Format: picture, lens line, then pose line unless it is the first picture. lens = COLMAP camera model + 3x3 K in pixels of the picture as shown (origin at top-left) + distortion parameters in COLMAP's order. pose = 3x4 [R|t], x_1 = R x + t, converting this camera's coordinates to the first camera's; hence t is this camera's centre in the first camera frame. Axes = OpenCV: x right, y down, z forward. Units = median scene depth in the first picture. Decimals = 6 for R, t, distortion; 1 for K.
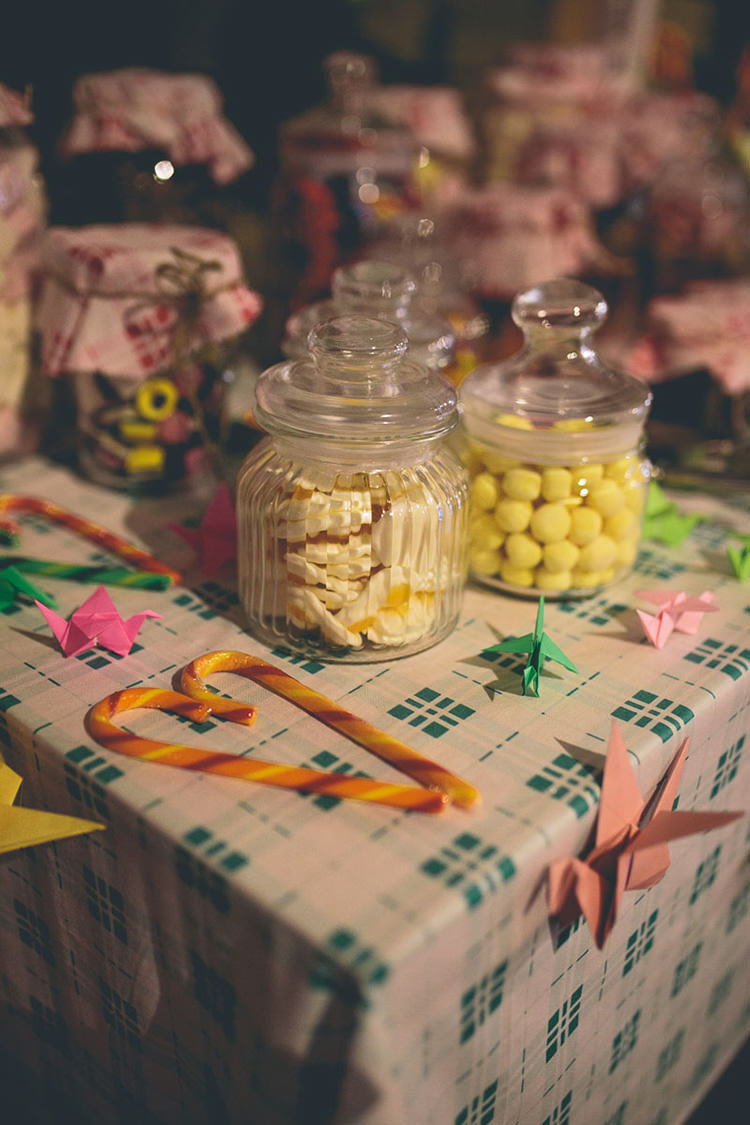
lens RADIAL K [[1093.8, 0, 374.4], [0, 1093.8, 562.8], [0, 0, 1]] dist [-0.025218, 0.000000]
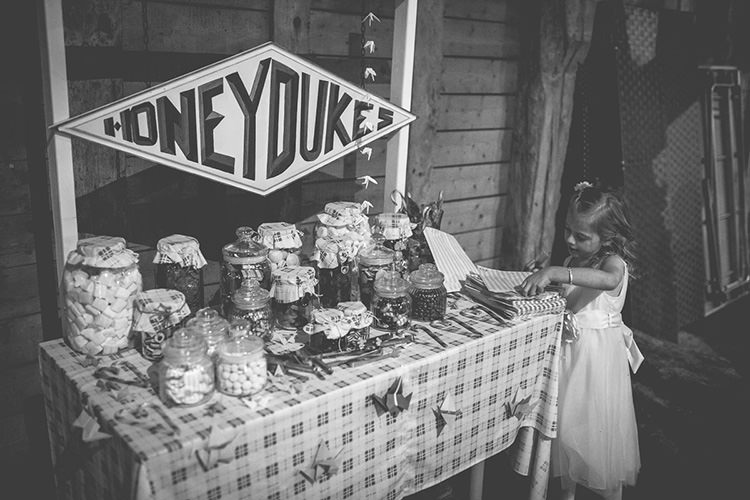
lens RADIAL K [[729.2, 0, 375.3], [0, 729.2, 250.2], [0, 0, 1]] dist [-0.025218, 0.000000]
pose [[0.989637, 0.032804, -0.139797, 1.149872], [-0.056437, 0.984066, -0.168606, -0.081326], [0.132039, 0.174749, 0.975720, -1.852751]]
